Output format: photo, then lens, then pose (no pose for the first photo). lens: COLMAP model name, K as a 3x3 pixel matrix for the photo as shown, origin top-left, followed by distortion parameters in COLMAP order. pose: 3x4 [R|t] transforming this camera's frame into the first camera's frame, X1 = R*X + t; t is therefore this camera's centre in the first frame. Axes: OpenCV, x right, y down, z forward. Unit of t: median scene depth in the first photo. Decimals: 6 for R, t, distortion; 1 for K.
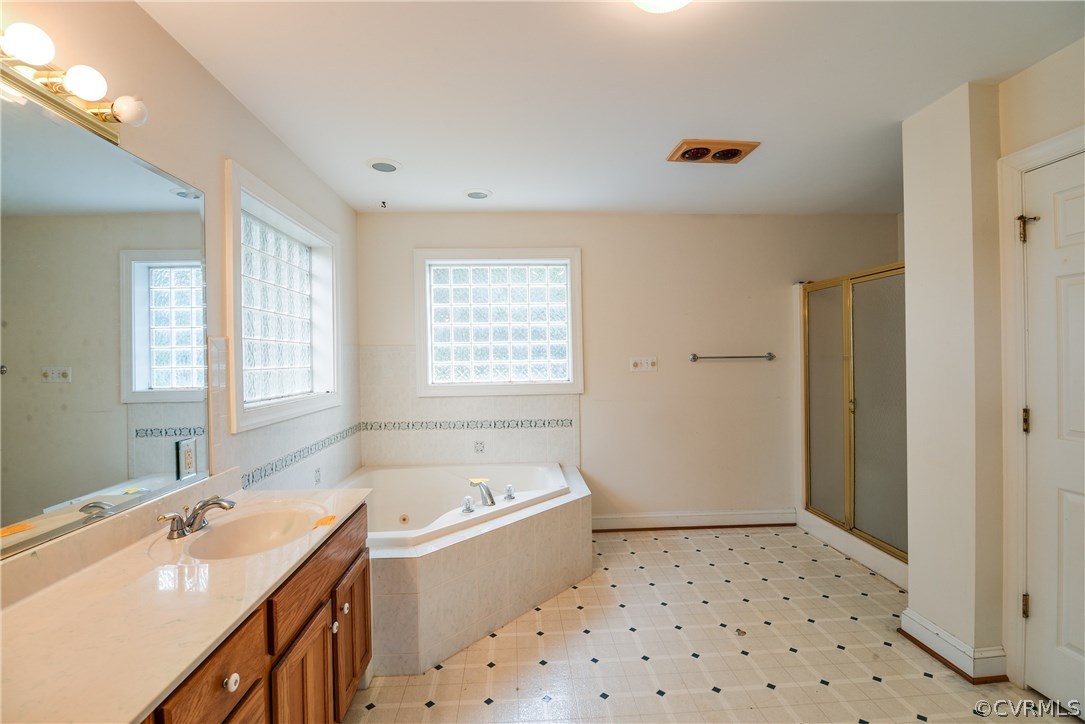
lens RADIAL K [[488.8, 0, 534.6], [0, 488.8, 360.8], [0, 0, 1]] dist [0.014261, -0.013057]
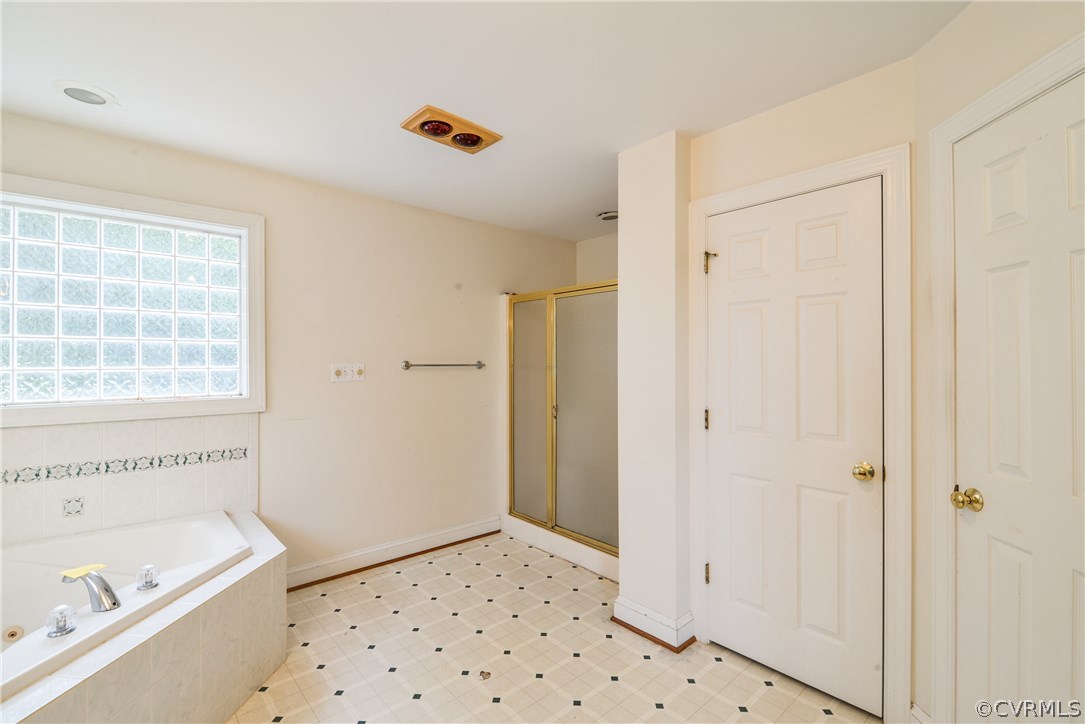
lens RADIAL K [[488.8, 0, 534.6], [0, 488.8, 360.8], [0, 0, 1]] dist [0.014261, -0.013057]
pose [[0.781341, 0.016556, 0.623884, -0.050184], [-0.006415, 0.999808, -0.018497, 0.000611], [-0.624071, 0.010450, 0.781298, 0.166474]]
